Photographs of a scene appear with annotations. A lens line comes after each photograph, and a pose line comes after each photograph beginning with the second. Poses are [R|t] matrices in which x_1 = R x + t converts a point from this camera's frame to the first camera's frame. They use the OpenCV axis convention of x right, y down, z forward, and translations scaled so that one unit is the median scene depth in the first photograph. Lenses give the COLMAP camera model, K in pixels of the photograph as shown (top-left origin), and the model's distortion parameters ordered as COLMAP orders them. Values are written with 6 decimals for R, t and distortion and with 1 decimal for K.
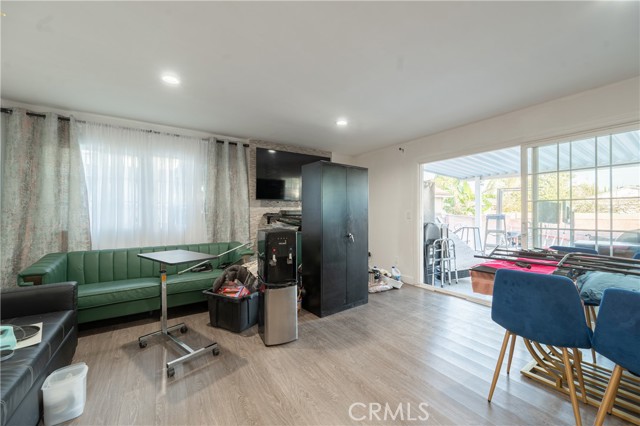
lens RADIAL K [[250.0, 0, 321.1], [0, 250.0, 212.9], [0, 0, 1]] dist [-0.003396, -0.000051]
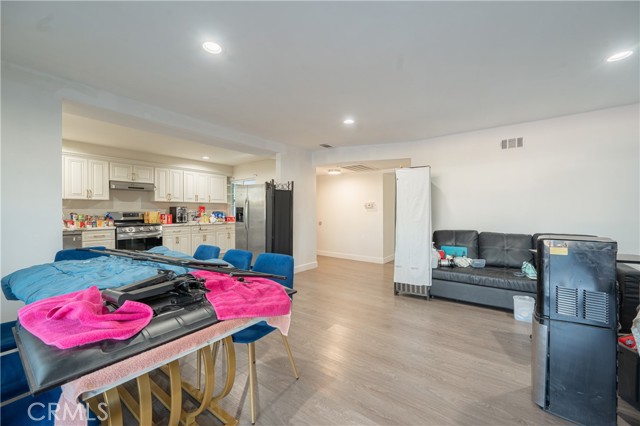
lens RADIAL K [[250.0, 0, 320.0], [0, 250.0, 213.4], [0, 0, 1]] dist [-0.003396, -0.000051]
pose [[-0.937396, 0.000329, -0.348266, 0.513244], [-0.001498, 0.999986, 0.004976, 0.008575], [0.348263, 0.005186, -0.937383, 1.106418]]
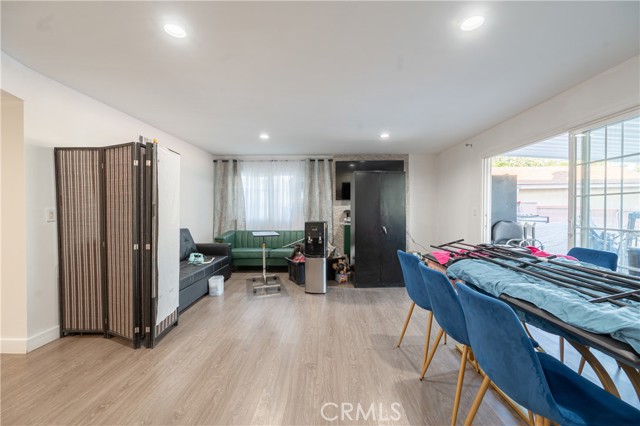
lens RADIAL K [[250.0, 0, 321.0], [0, 250.0, 212.5], [0, 0, 1]] dist [-0.003396, -0.000051]
pose [[0.821800, 0.004488, -0.569759, 0.589124], [0.002294, 0.999935, 0.011186, -0.002262], [0.569772, -0.010500, 0.821736, -0.199708]]
